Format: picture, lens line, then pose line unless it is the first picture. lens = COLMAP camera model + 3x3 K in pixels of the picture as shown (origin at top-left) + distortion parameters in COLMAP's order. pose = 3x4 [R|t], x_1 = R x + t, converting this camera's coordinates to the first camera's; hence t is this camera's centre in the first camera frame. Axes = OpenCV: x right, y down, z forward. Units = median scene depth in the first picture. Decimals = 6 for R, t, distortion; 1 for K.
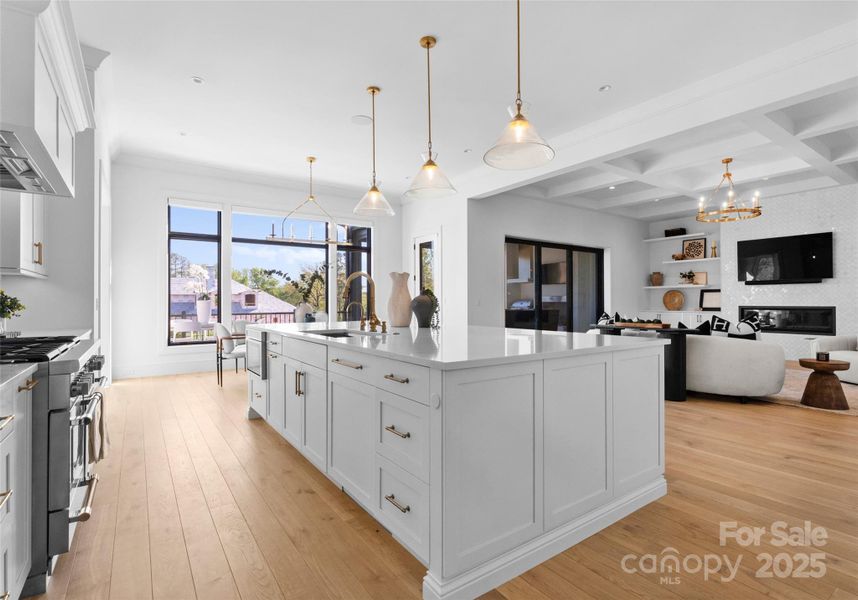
lens RADIAL K [[415.4, 0, 428.0], [0, 415.4, 301.5], [0, 0, 1]] dist [-0.004896, -0.000477]
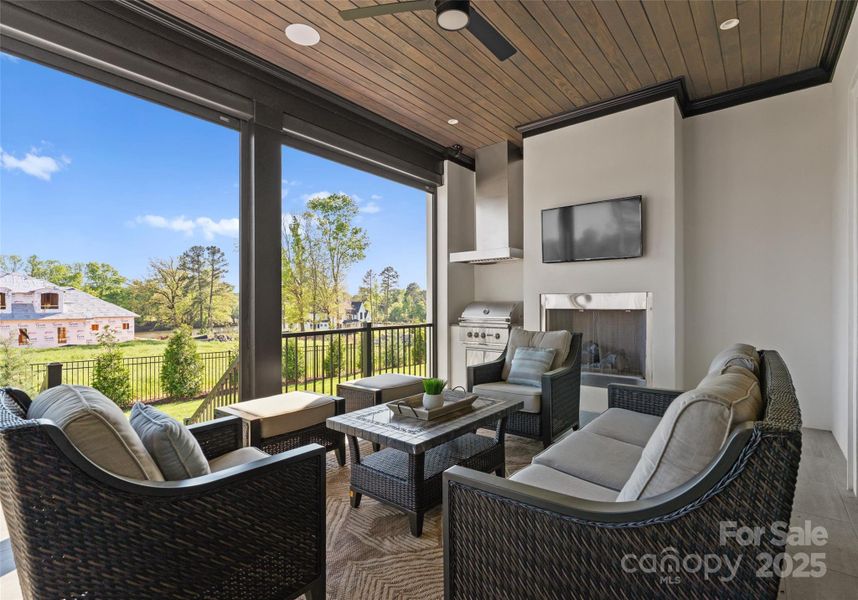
lens RADIAL K [[415.4, 0, 429.7], [0, 415.4, 301.3], [0, 0, 1]] dist [-0.004896, -0.000477]
pose [[0.961830, 0.001798, 0.273642, 0.017914], [-0.000790, 0.999992, -0.003795, -0.001362], [-0.273647, 0.003434, 0.961824, 0.167684]]
